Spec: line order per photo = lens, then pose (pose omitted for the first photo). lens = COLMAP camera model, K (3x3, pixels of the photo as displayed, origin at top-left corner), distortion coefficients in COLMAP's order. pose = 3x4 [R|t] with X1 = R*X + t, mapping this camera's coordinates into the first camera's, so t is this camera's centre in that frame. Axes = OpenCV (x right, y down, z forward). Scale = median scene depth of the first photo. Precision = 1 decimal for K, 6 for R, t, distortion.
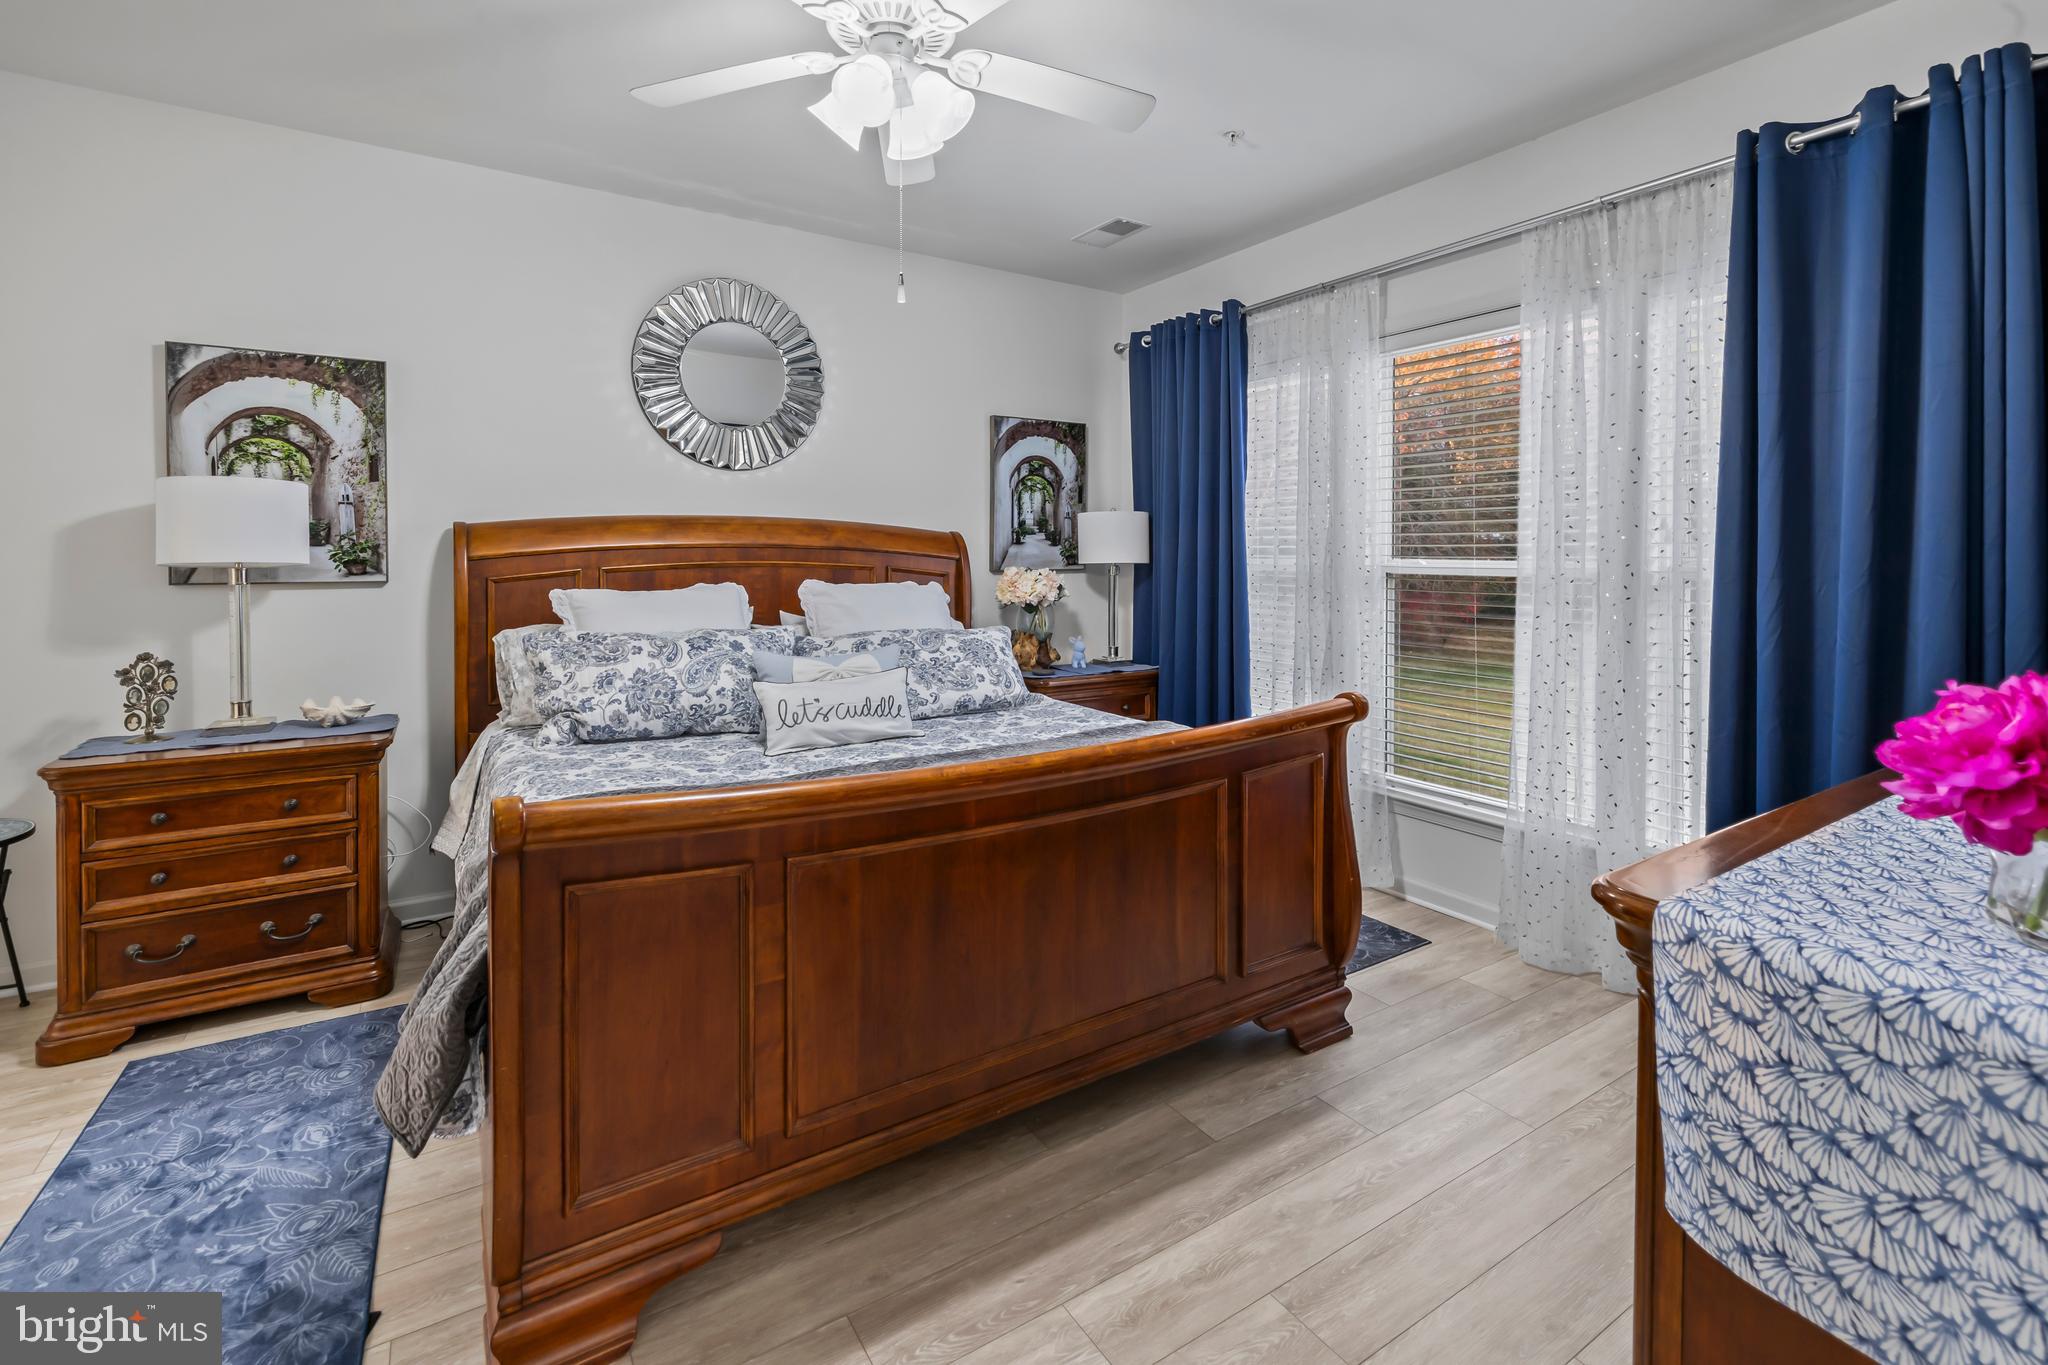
lens RADIAL K [[910.2, 0, 1017.4], [0, 910.2, 563.1], [0, 0, 1]] dist [0.002198, 0.000322]
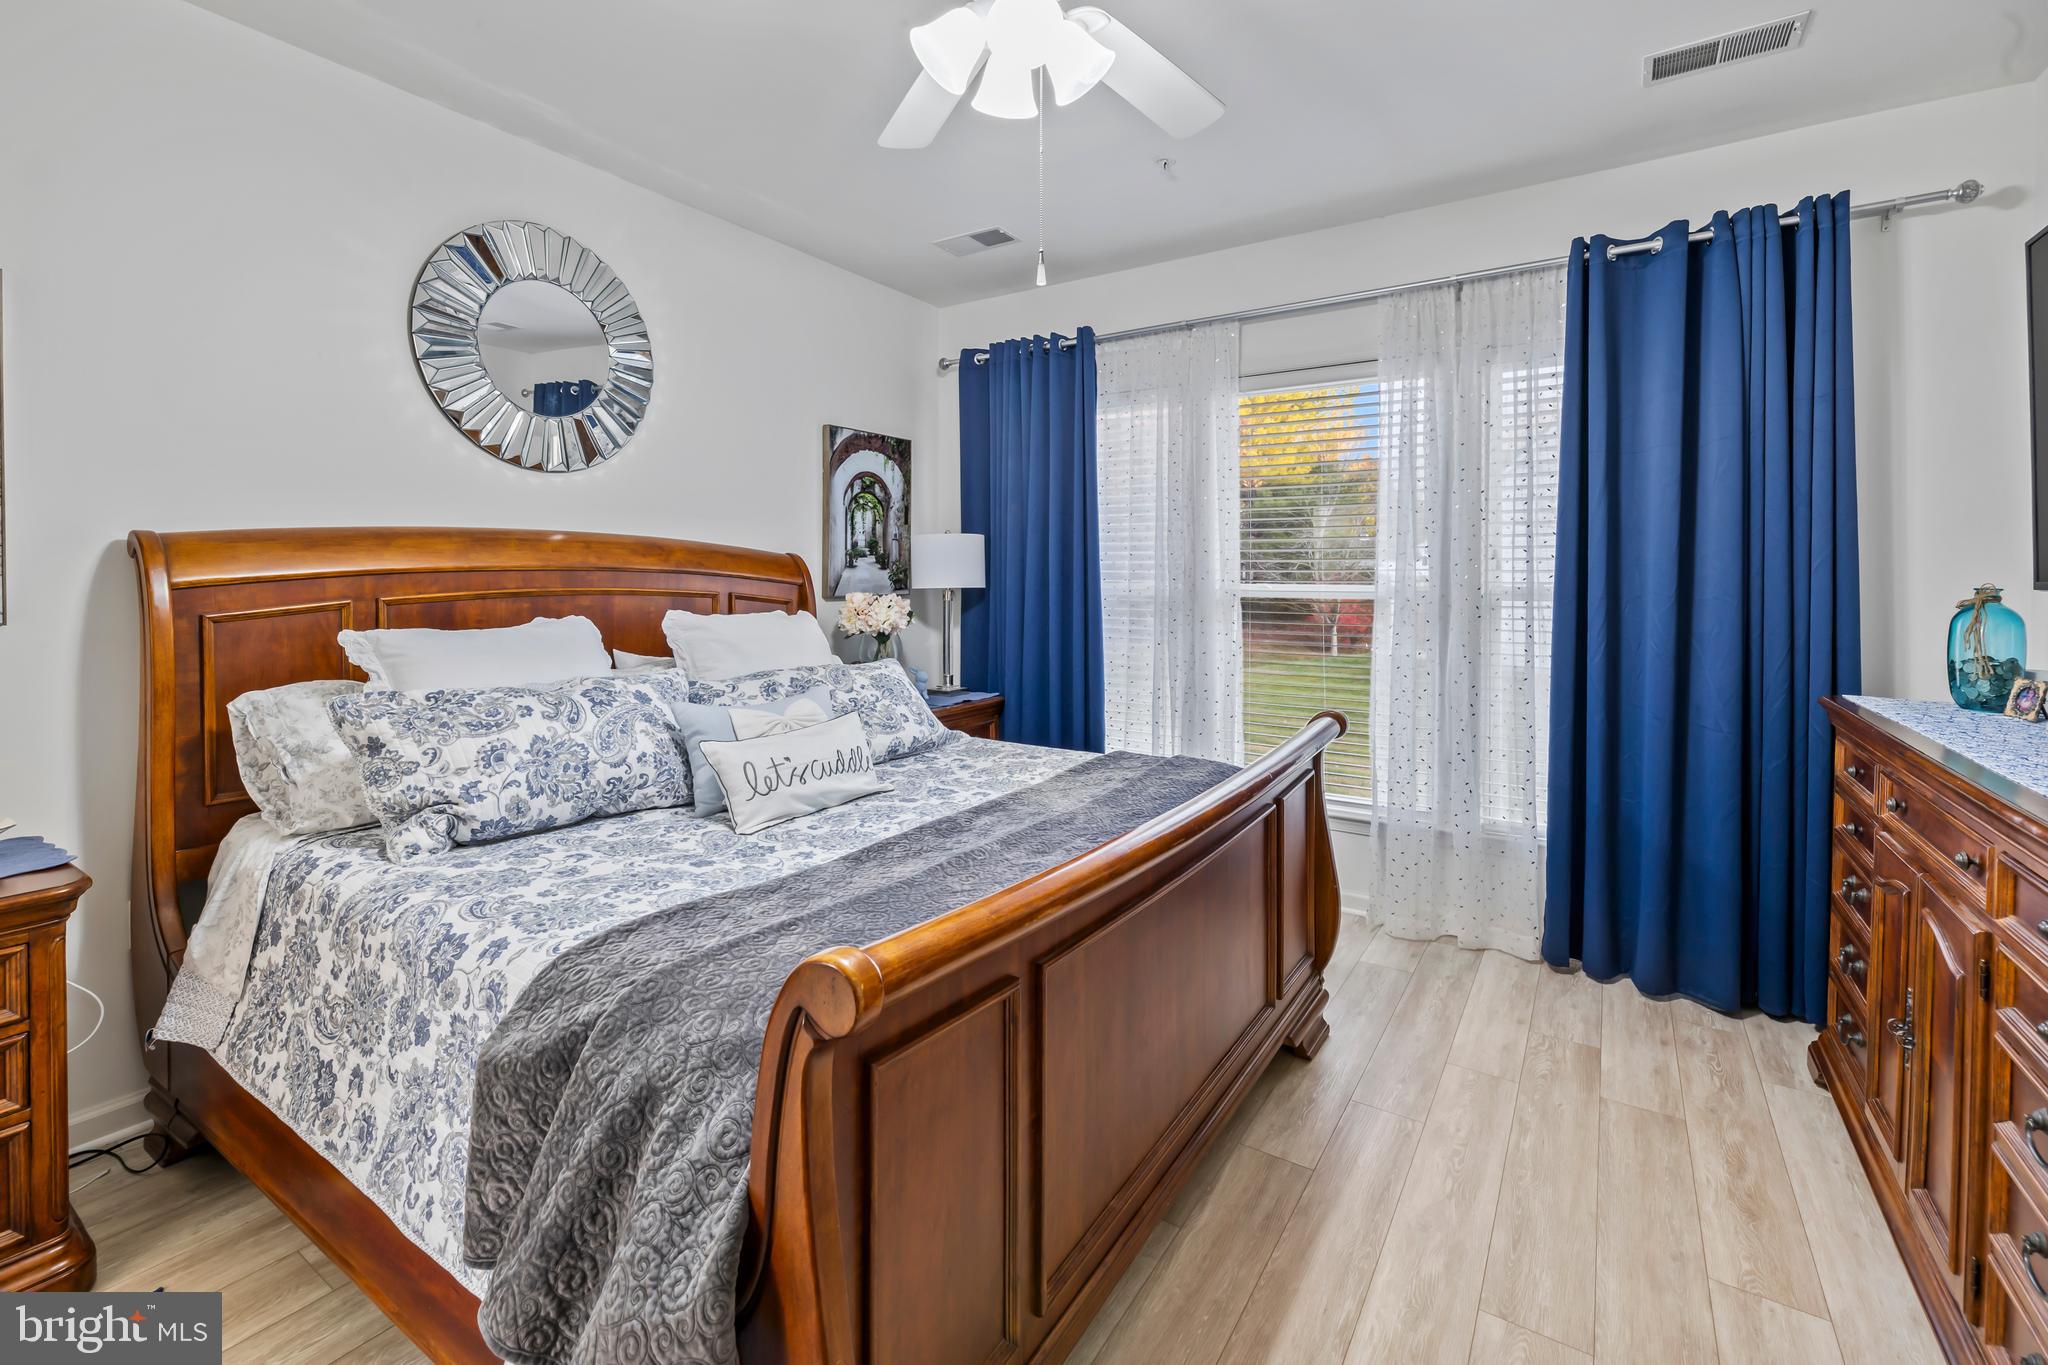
lens RADIAL K [[899.9, 0, 1016.8], [0, 899.9, 587.4], [0, 0, 1]] dist [0.000948, 0.000204]
pose [[0.911512, -0.004117, 0.411252, -0.304063], [0.003153, 0.999990, 0.003022, -0.004222], [-0.411260, -0.001458, 0.911517, 0.150597]]
